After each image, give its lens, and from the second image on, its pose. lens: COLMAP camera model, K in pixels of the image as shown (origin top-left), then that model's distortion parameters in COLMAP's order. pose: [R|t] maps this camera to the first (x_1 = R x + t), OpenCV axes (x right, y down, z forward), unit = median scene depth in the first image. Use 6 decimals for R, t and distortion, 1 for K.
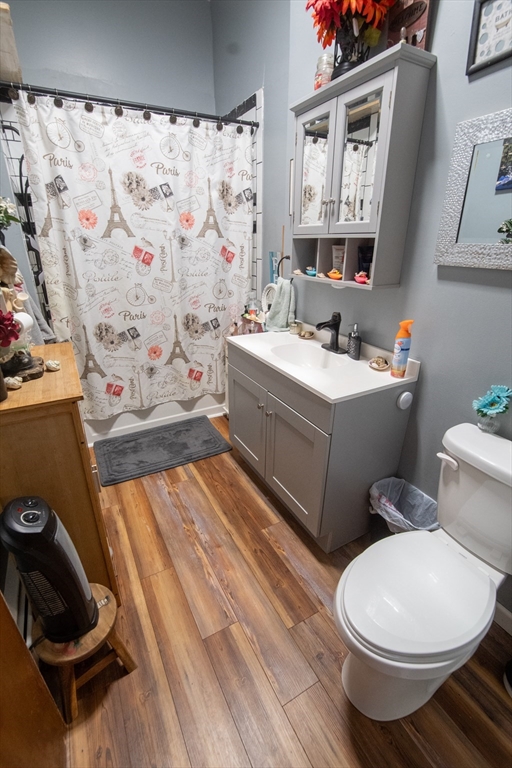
lens RADIAL K [[337.4, 0, 255.3], [0, 337.4, 384.9], [0, 0, 1]] dist [-0.038055, 0.007859]
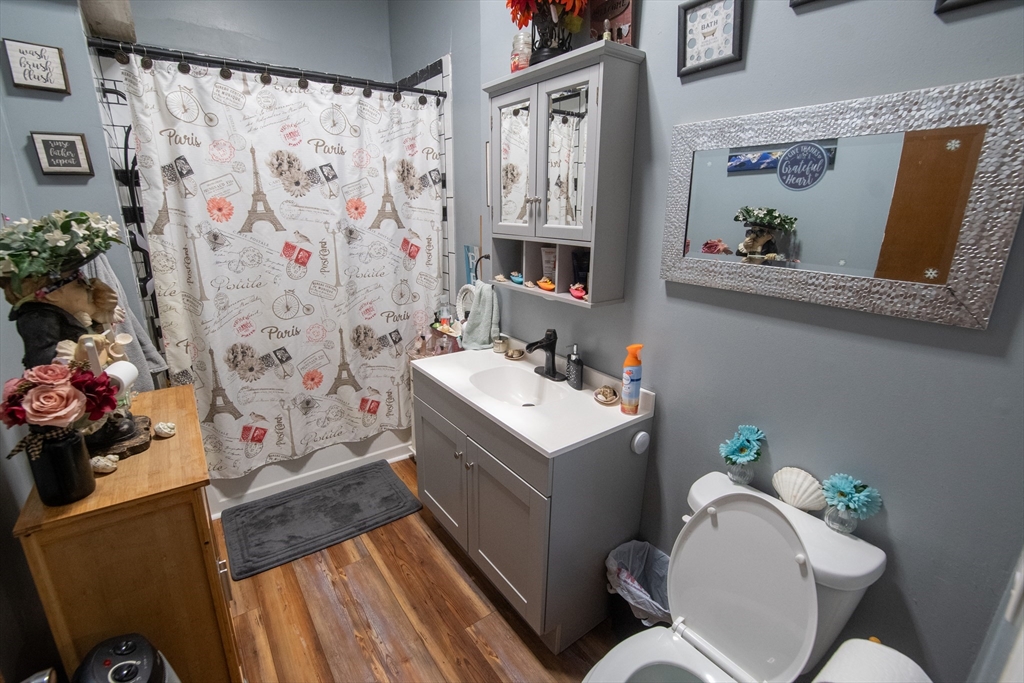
lens RADIAL K [[449.8, 0, 507.3], [0, 449.8, 337.8], [0, 0, 1]] dist [-0.038055, 0.007859]
pose [[0.991981, -0.030366, 0.122687, 0.008755], [0.044880, 0.992078, -0.117329, -0.070227], [-0.118153, 0.121895, 0.985485, -0.029673]]
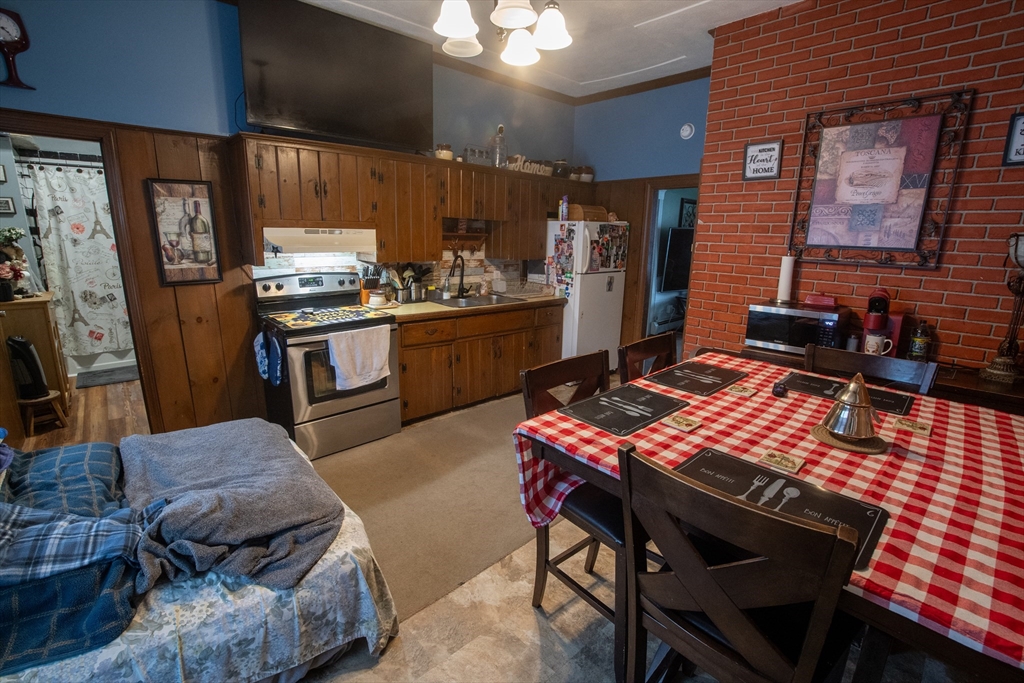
lens RADIAL K [[449.8, 0, 512.9], [0, 449.8, 341.0], [0, 0, 1]] dist [-0.038055, 0.007859]
pose [[0.972440, -0.038910, 0.229882, 1.202037], [0.077259, 0.984047, -0.160260, 0.635193], [-0.219978, 0.173604, 0.959933, -1.632717]]
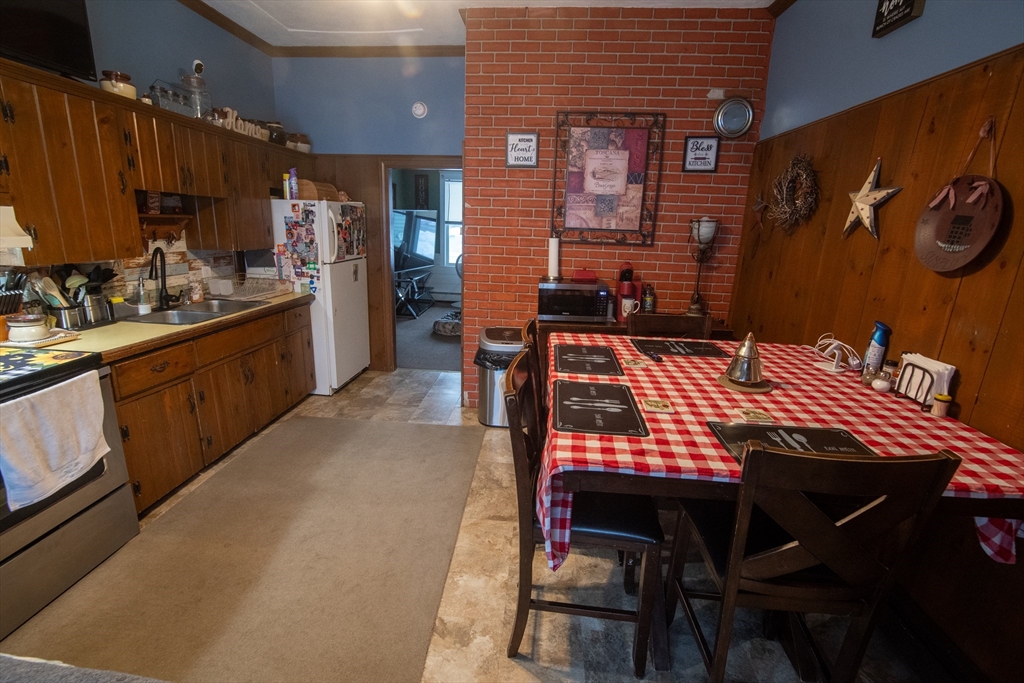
lens RADIAL K [[449.8, 0, 512.2], [0, 449.8, 341.2], [0, 0, 1]] dist [-0.038055, 0.007859]
pose [[0.557446, -0.196335, 0.806664, 0.502340], [0.301579, 0.953149, 0.023582, 0.256266], [-0.773501, 0.230127, 0.590540, -0.737472]]
